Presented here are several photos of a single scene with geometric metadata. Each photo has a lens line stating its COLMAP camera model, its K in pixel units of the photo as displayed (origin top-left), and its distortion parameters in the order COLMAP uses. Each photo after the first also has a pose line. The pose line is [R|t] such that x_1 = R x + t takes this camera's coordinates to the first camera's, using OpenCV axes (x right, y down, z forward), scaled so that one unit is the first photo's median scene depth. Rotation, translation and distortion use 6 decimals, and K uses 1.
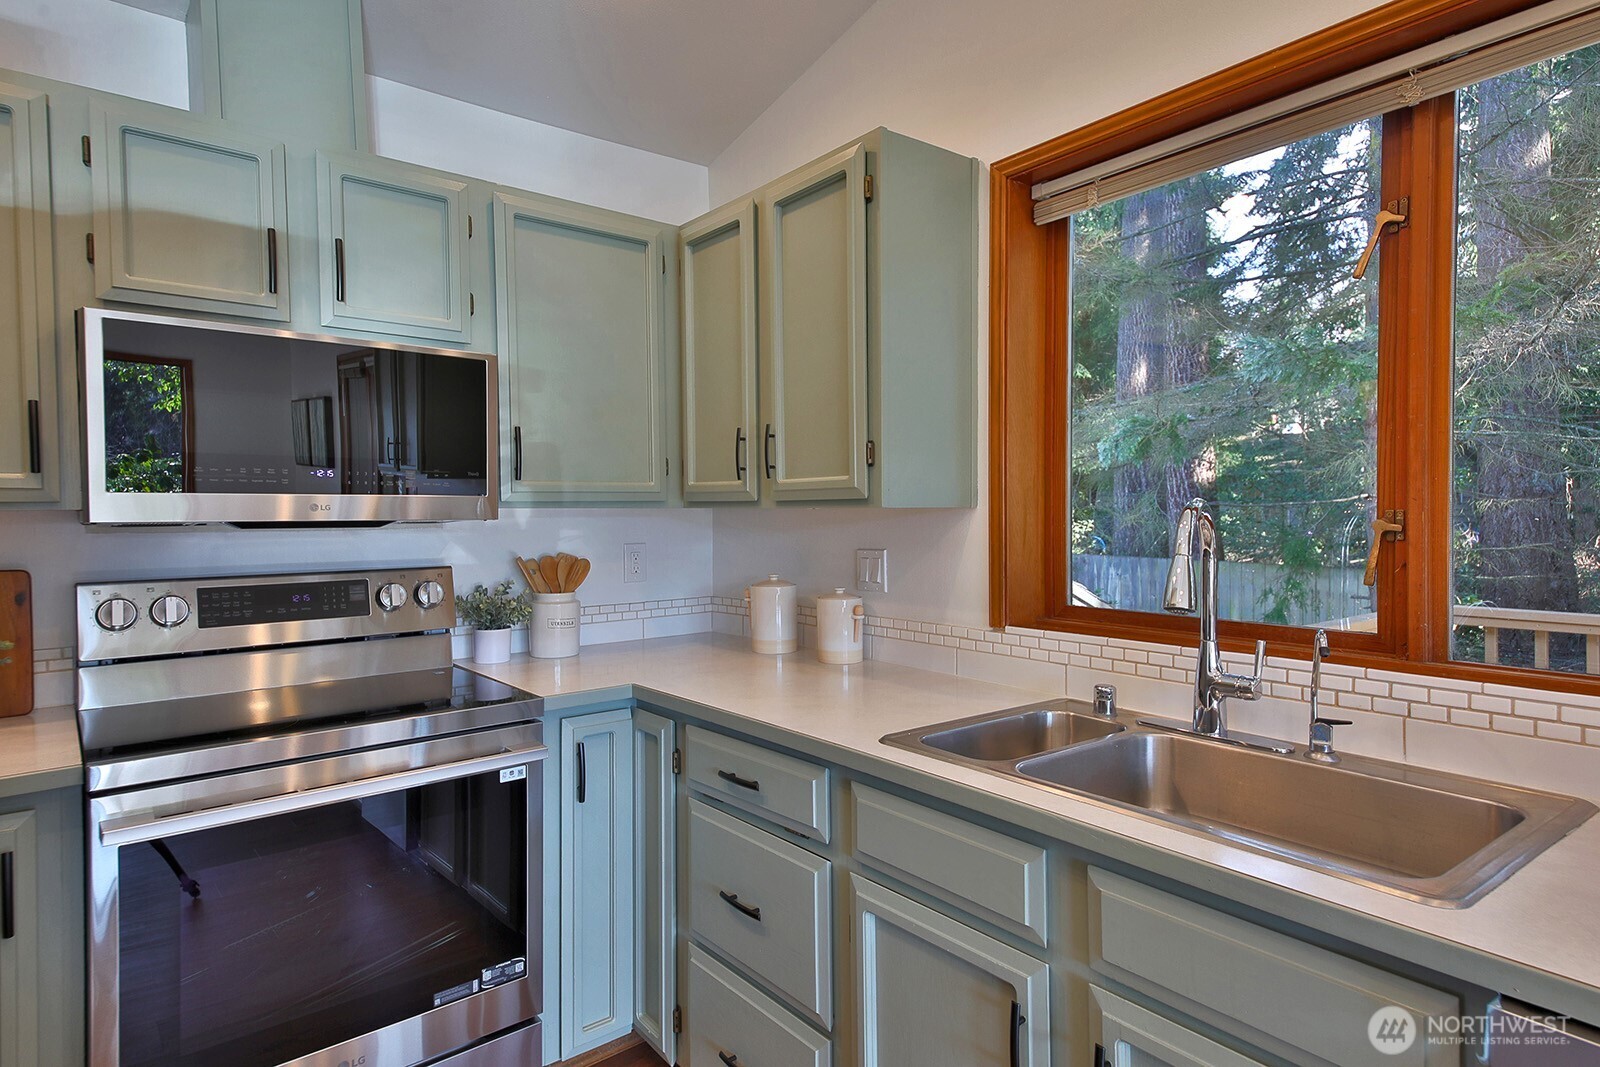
lens RADIAL K [[912.2, 0, 796.8], [0, 912.2, 528.8], [0, 0, 1]] dist [0.099018, -0.039827]
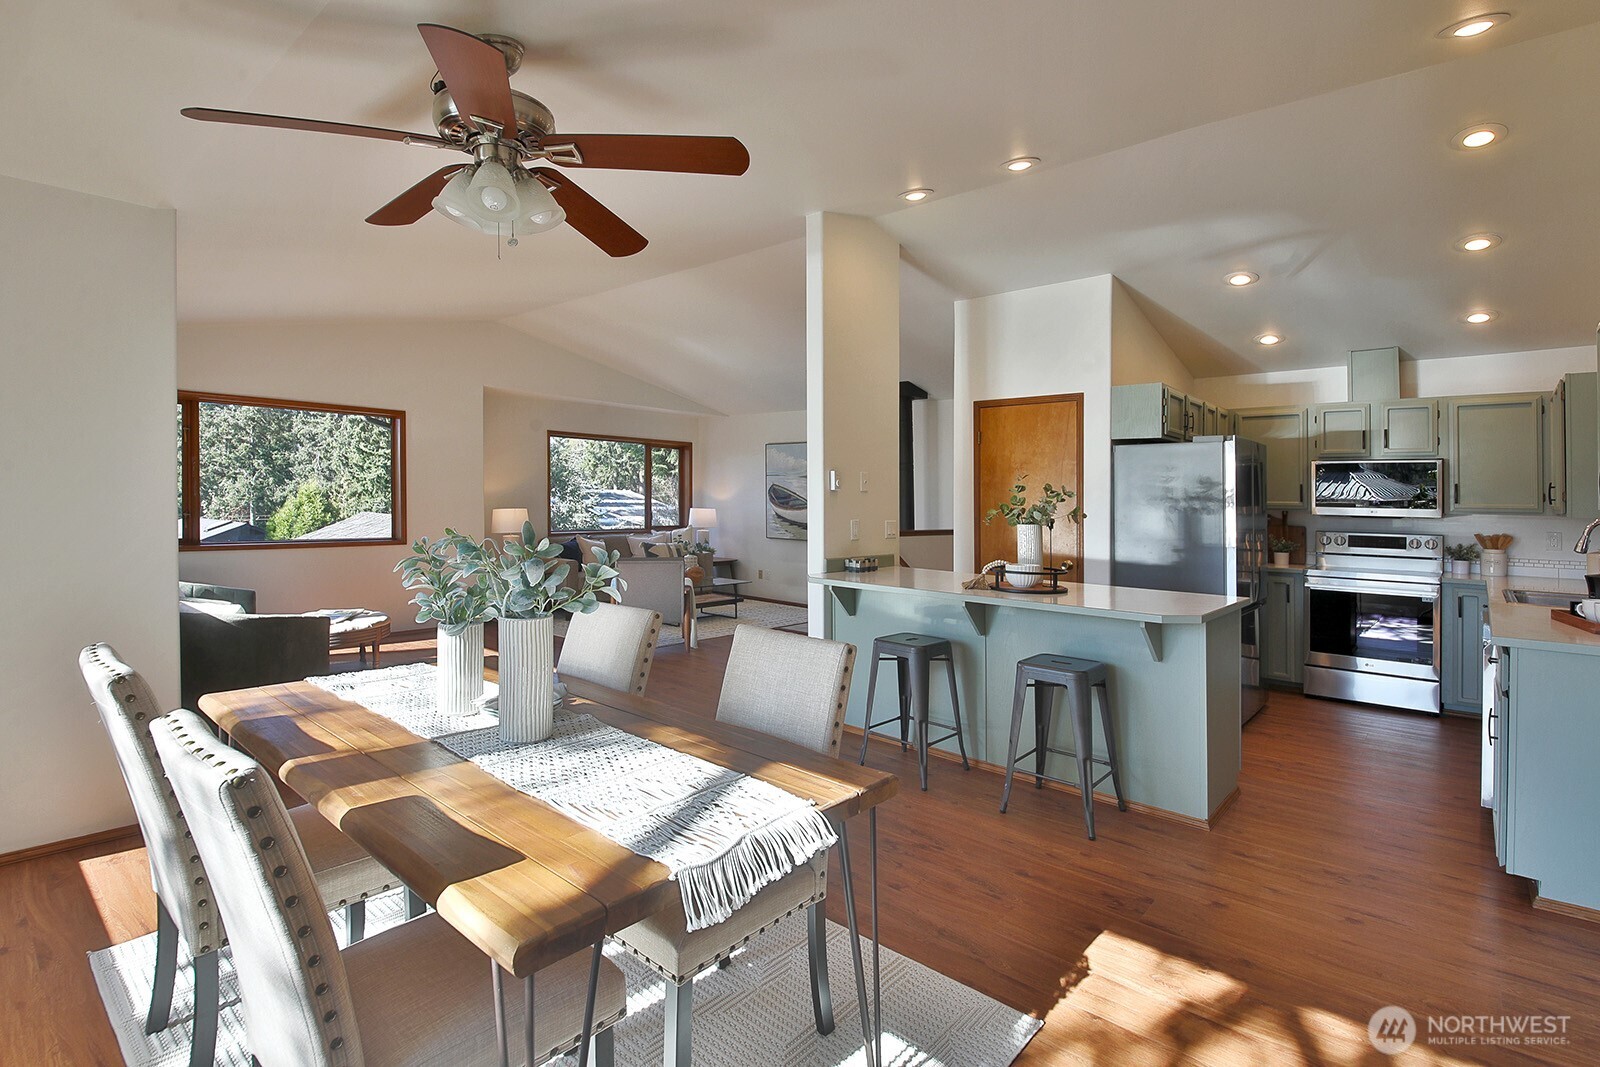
lens RADIAL K [[781.8, 0, 749.0], [0, 781.8, 469.5], [0, 0, 1]] dist [0.034942, -0.037701]
pose [[0.148045, -0.022008, -0.988736, 1.827065], [-0.034011, 0.999048, -0.027330, -0.020874], [0.988396, 0.037674, 0.147156, -1.532381]]
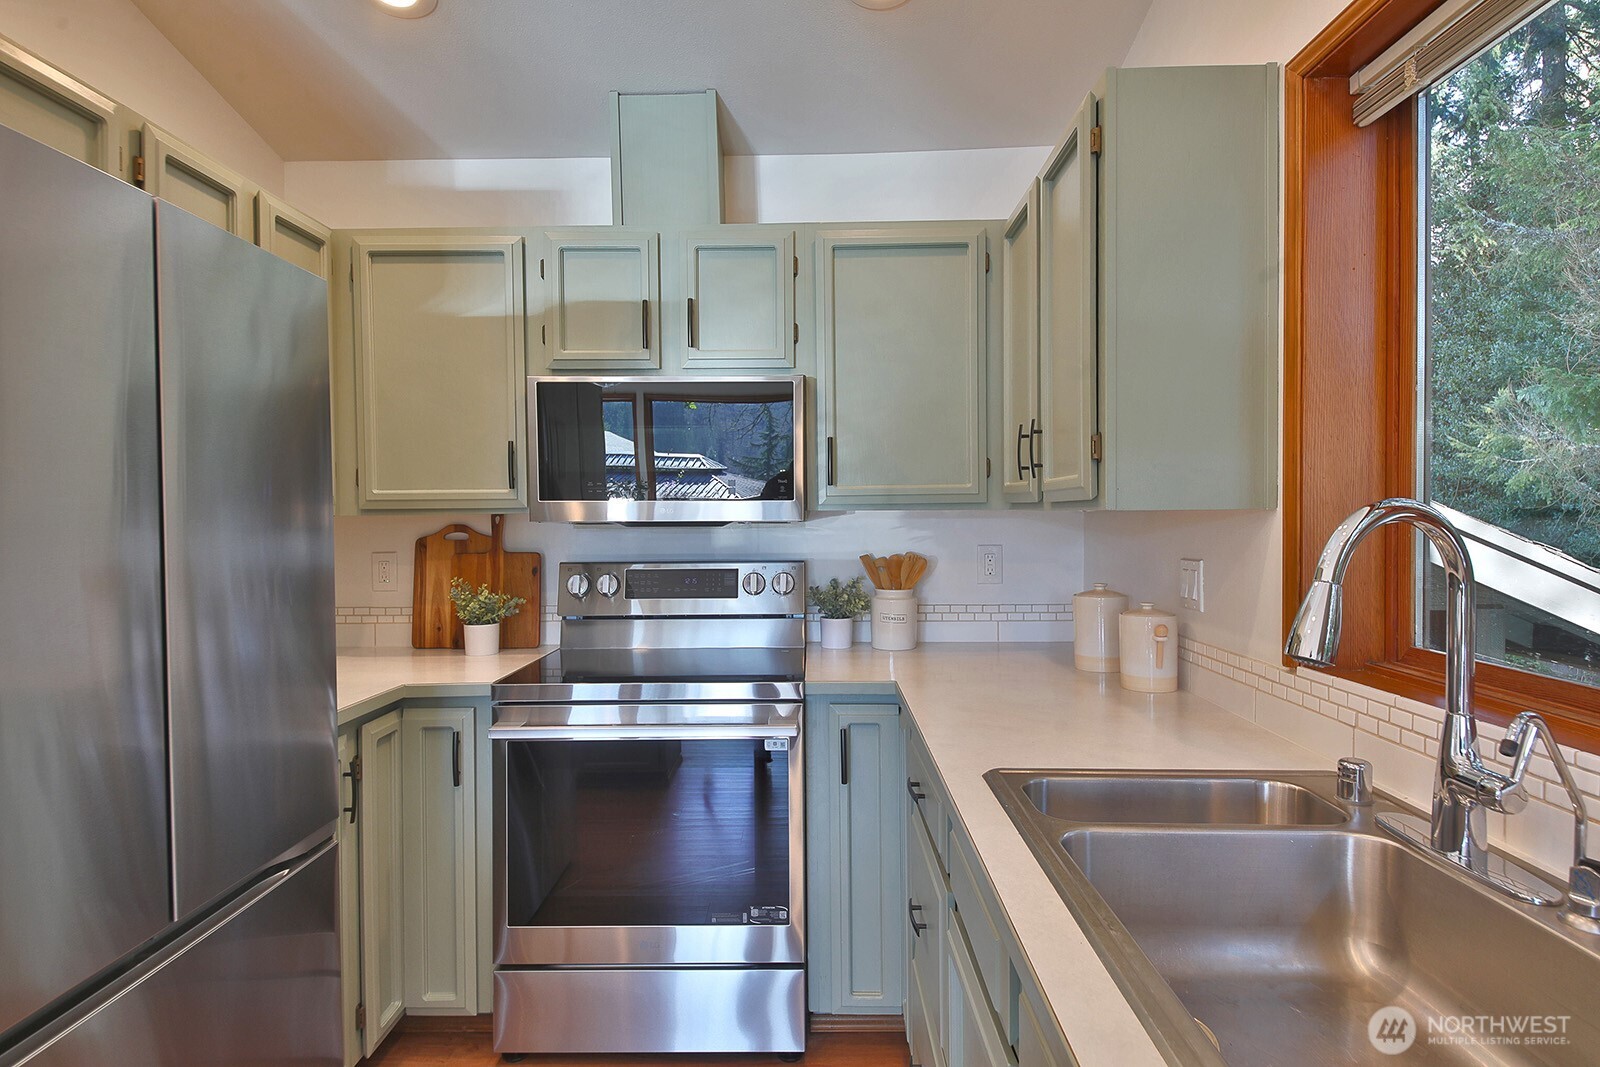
lens RADIAL K [[912.2, 0, 796.8], [0, 912.2, 528.8], [0, 0, 1]] dist [0.099018, -0.039827]
pose [[0.769698, 0.013417, -0.638267, 0.402652], [-0.008206, 0.999904, 0.011123, -0.013527], [0.638355, -0.003324, 0.769735, 0.134258]]
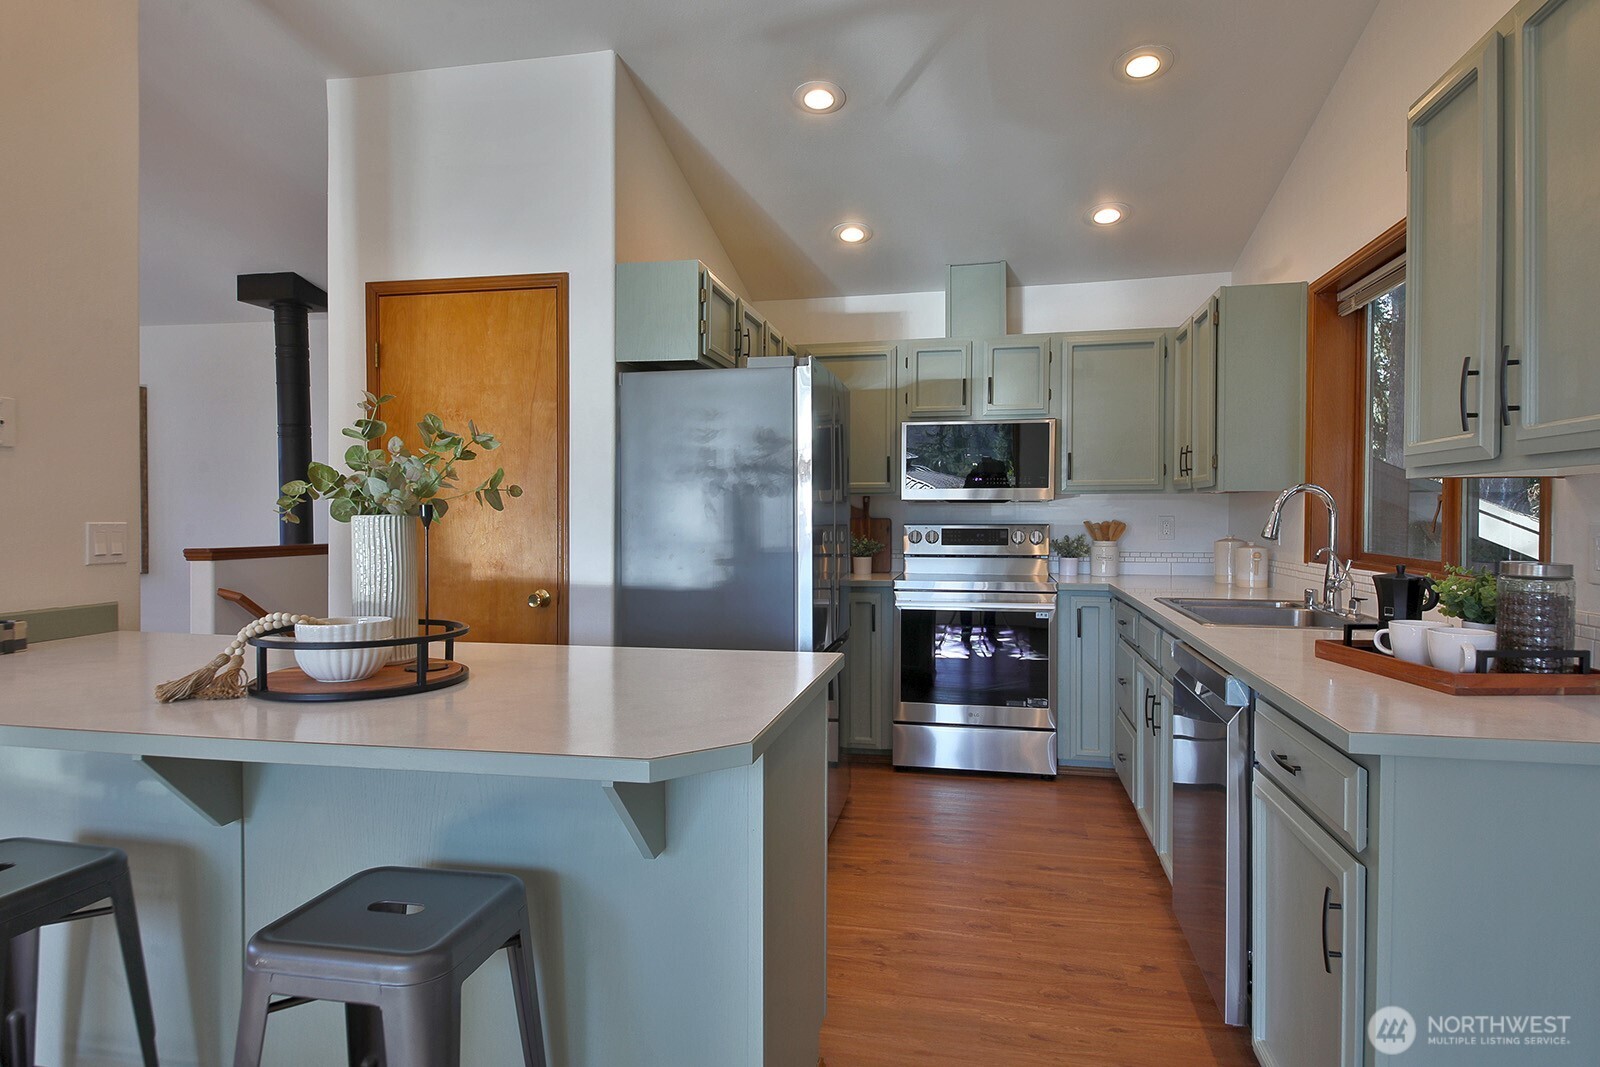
lens RADIAL K [[945.9, 0, 800.0], [0, 945.9, 533.5], [0, 0, 1]] dist [0.105391, -0.044719]
pose [[0.646832, 0.026782, -0.762162, 0.960430], [-0.016855, 0.999641, 0.020823, 0.031570], [0.762446, -0.000623, 0.647052, -0.827505]]
